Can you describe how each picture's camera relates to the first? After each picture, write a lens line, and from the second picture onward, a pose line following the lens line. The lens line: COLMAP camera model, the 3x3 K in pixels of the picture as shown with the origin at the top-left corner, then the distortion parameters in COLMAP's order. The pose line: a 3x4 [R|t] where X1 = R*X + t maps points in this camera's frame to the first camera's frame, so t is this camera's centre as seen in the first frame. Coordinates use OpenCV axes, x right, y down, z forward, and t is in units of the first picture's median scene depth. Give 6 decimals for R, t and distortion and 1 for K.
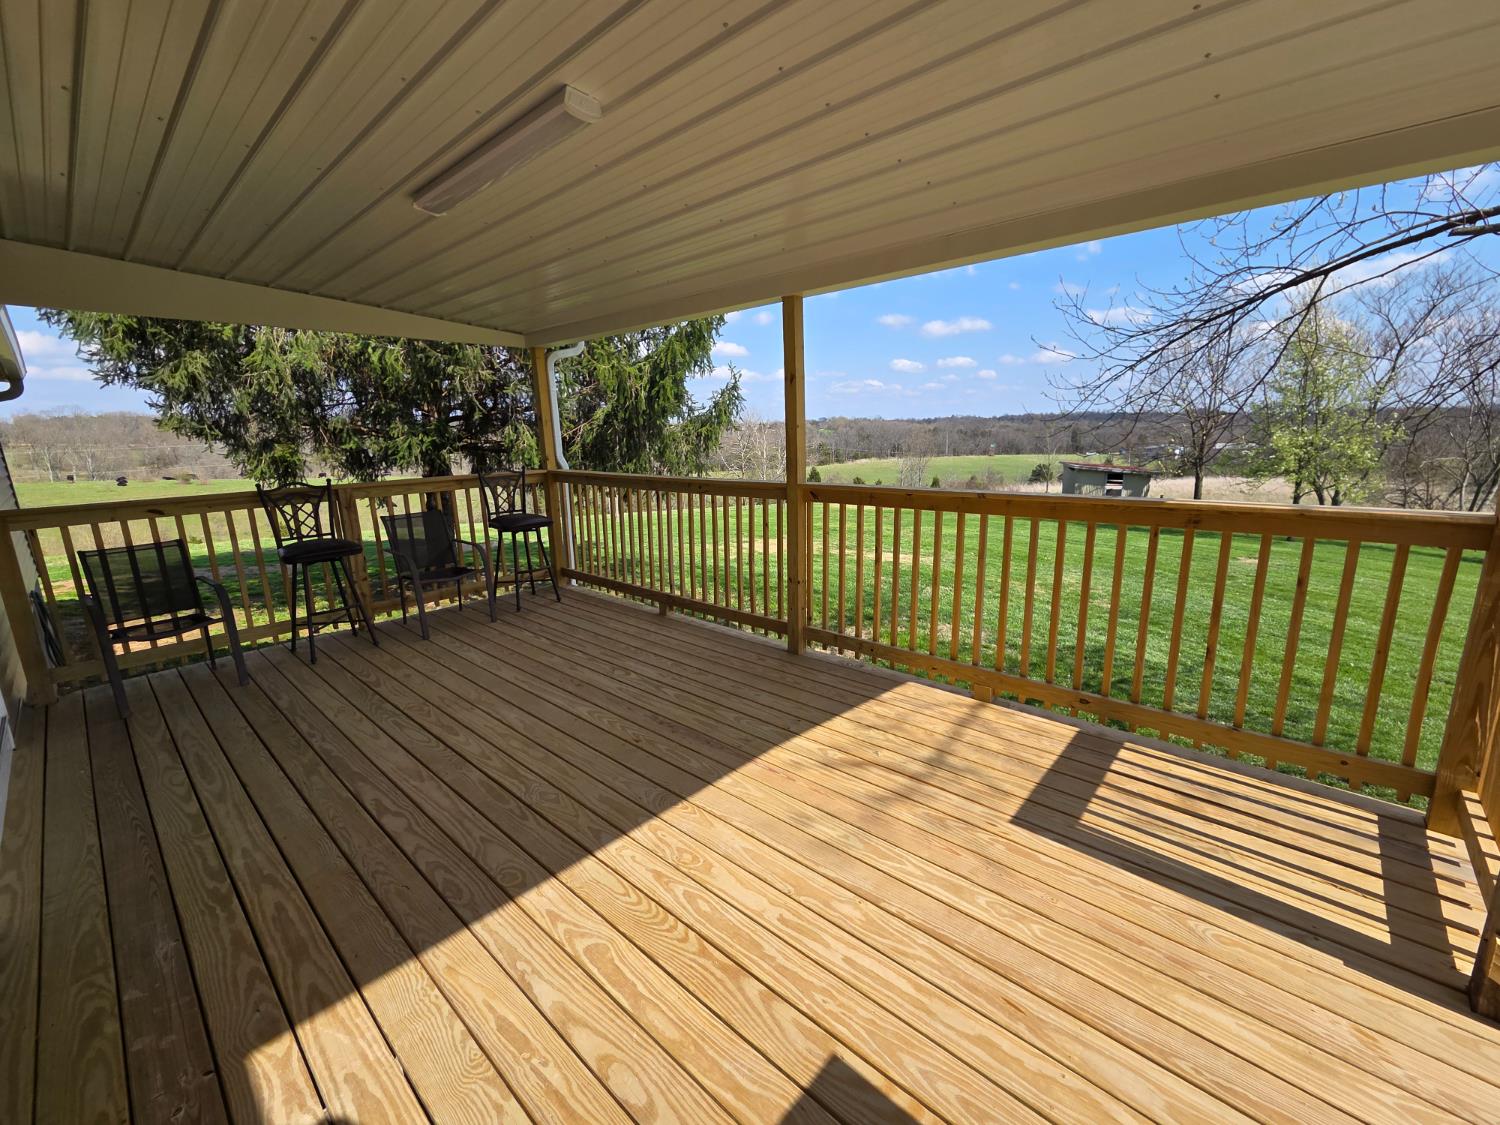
lens RADIAL K [[618.0, 0, 747.8], [0, 618.0, 562.2], [0, 0, 1]] dist [0.003798, 0.001175]
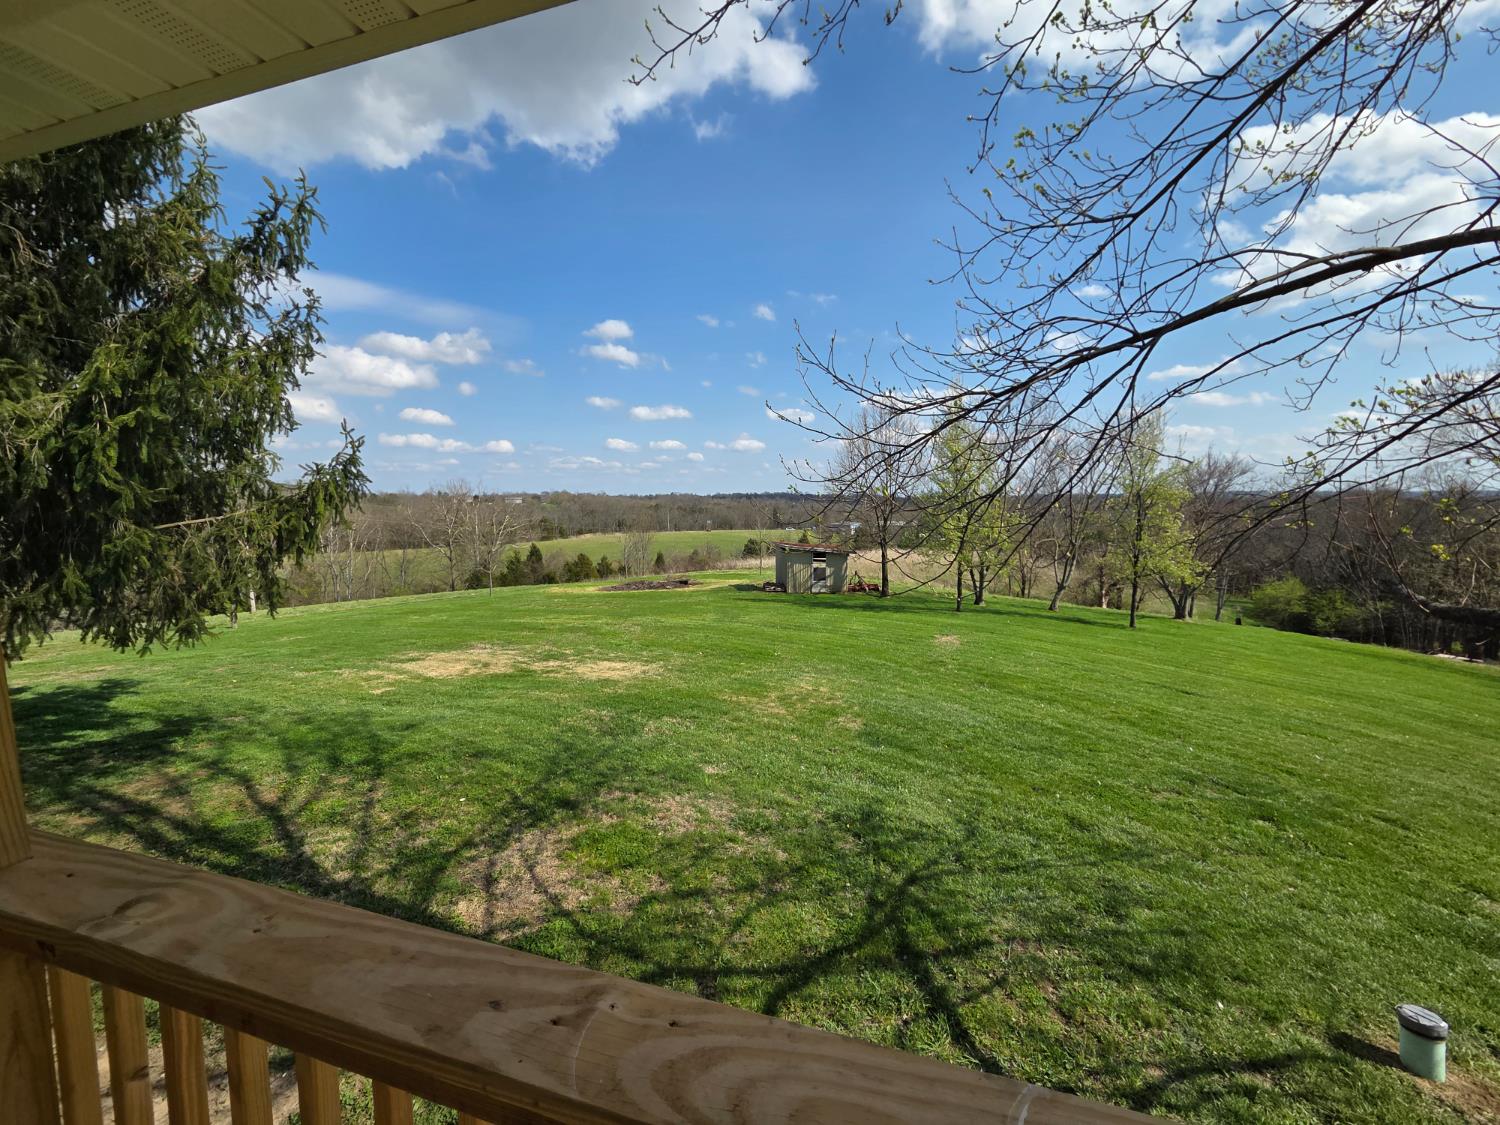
lens RADIAL K [[618.0, 0, 752.3], [0, 618.0, 559.1], [0, 0, 1]] dist [0.003798, 0.001175]
pose [[0.904315, -0.022967, 0.426247, 0.075500], [0.075673, 0.991361, -0.107131, -0.060339], [-0.420104, 0.129135, 0.898241, 0.209769]]
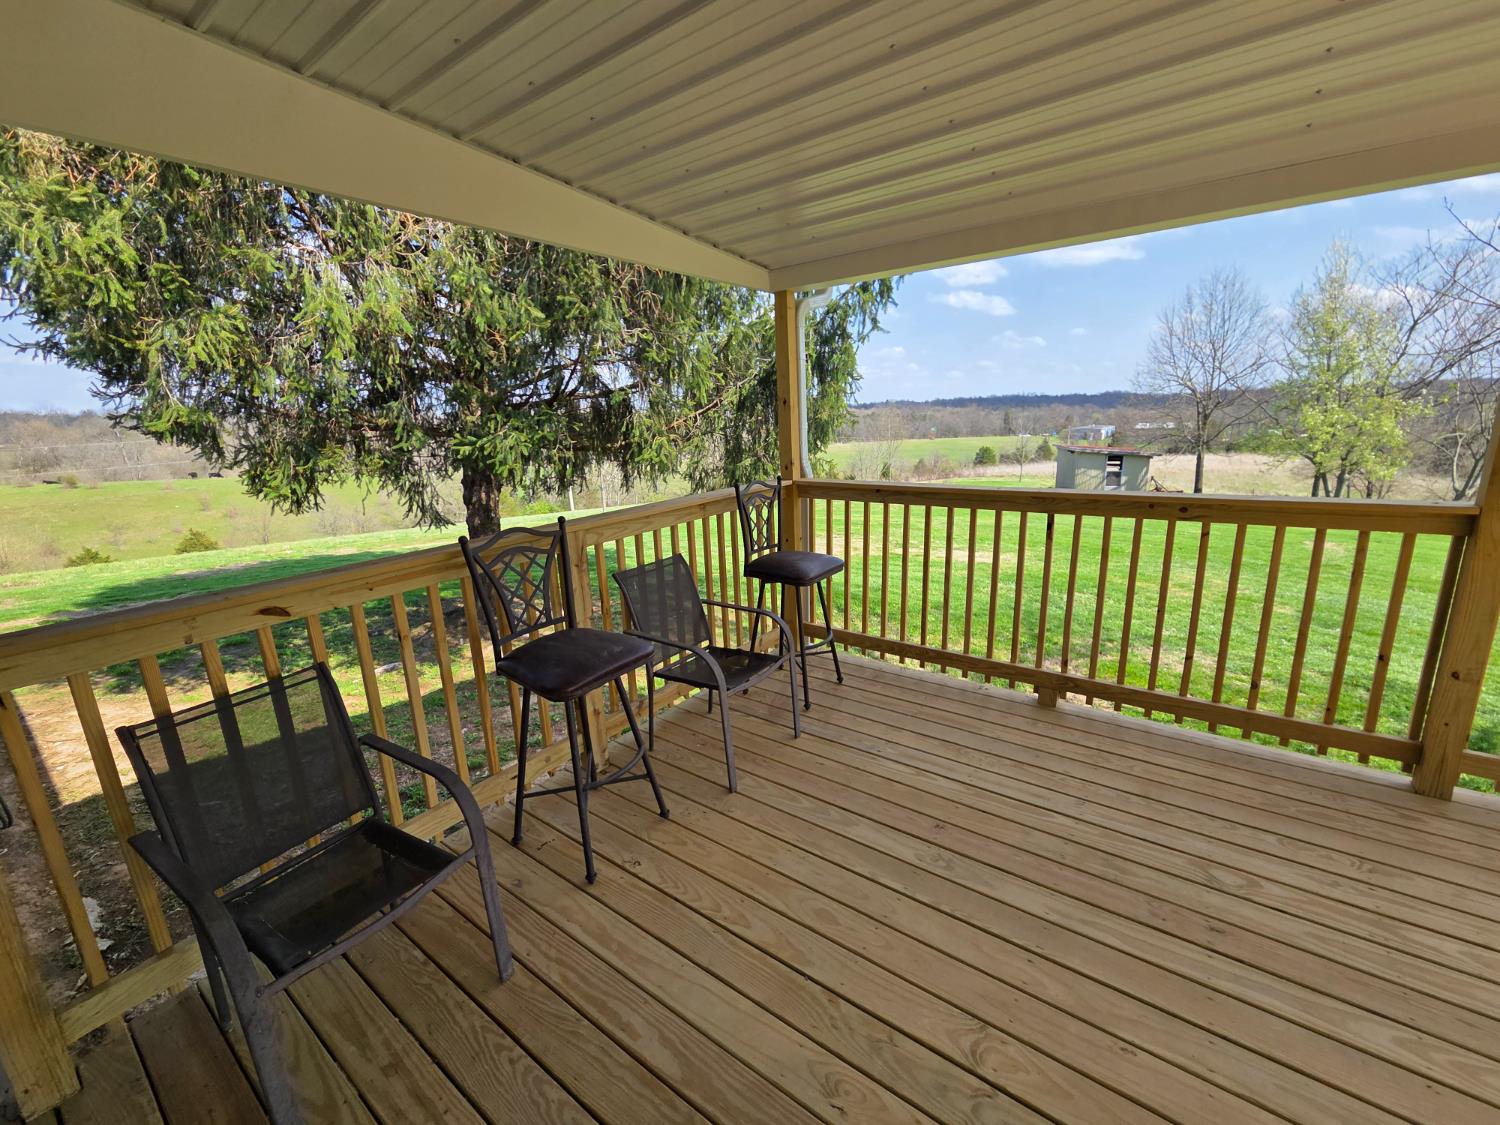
lens RADIAL K [[618.0, 0, 749.8], [0, 618.0, 559.7], [0, 0, 1]] dist [0.003798, 0.001175]
pose [[0.994650, -0.038158, 0.096000, -0.208494], [0.036652, 0.999177, 0.017401, -0.036848], [-0.096585, -0.013790, 0.995229, 0.165122]]
